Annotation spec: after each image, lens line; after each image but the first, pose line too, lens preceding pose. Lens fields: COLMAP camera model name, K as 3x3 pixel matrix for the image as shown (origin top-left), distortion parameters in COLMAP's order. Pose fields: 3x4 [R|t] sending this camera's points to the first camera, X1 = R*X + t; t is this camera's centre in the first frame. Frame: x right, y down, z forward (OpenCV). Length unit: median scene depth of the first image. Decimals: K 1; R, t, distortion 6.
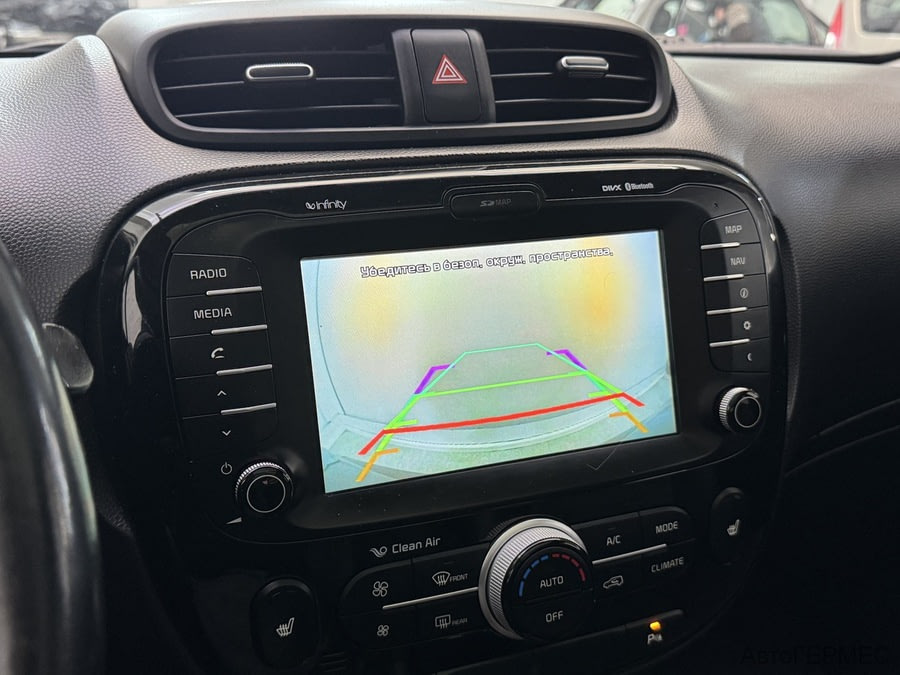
lens RADIAL K [[904.3, 0, 452.3], [0, 904.3, 326.0], [0, 0, 1]] dist [0.066799, -0.006991]
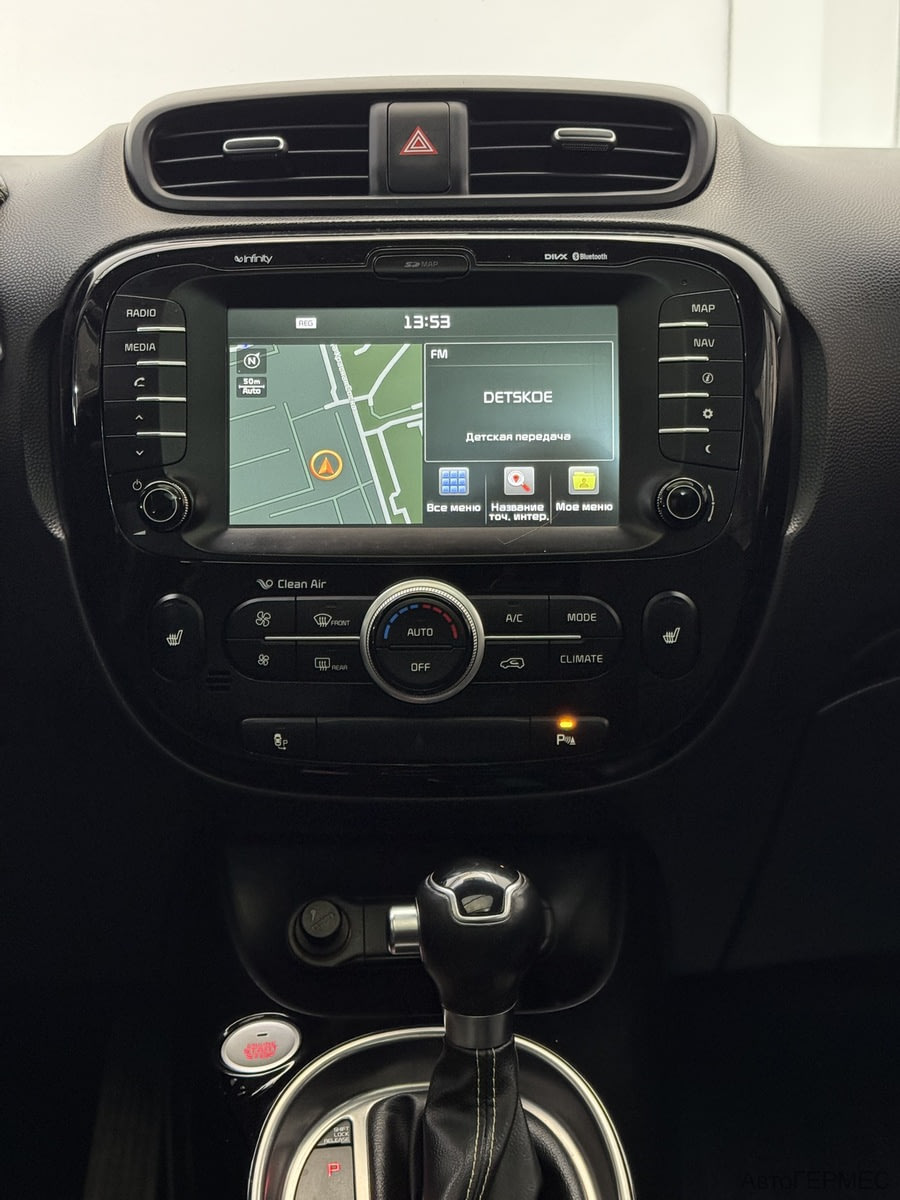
lens RADIAL K [[1711.2, 0, 450.0], [0, 1711.2, 600.0], [0, 0, 1]] dist [0.032159, -0.011358]
pose [[0.921987, 0.076475, -0.379593, 0.793908], [-0.103875, 0.993220, -0.052200, 0.316712], [0.373027, 0.087558, 0.923680, -0.687174]]
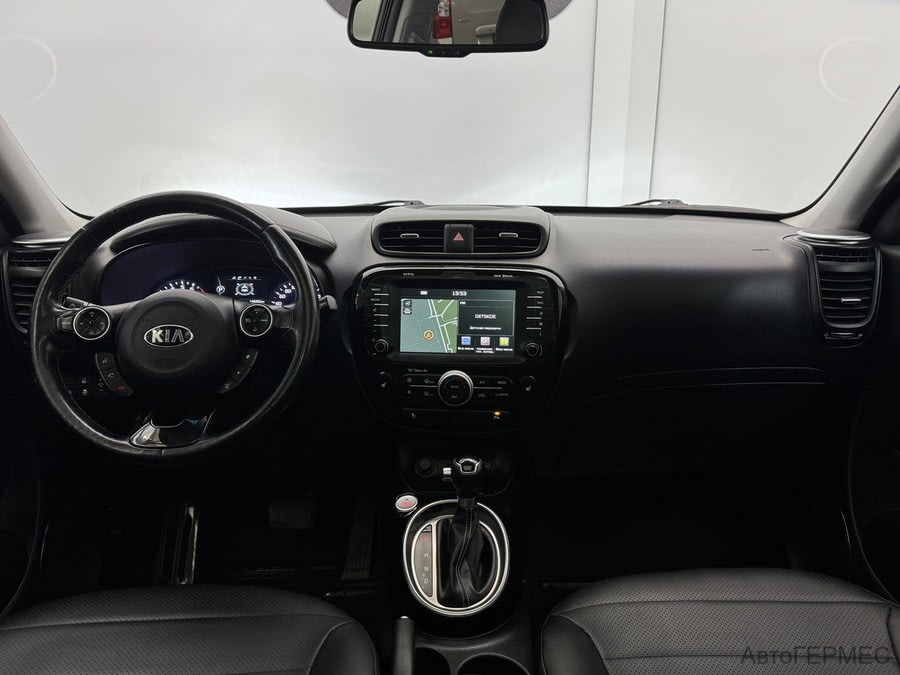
lens RADIAL K [[677.8, 0, 450.0], [0, 677.8, 337.5], [0, 0, 1]] dist [0.000858, 0.000165]
pose [[0.899884, 0.119697, -0.419382, 1.075298], [-0.128787, 0.991650, 0.006685, 0.073357], [0.416681, 0.047995, 0.907785, -1.273178]]
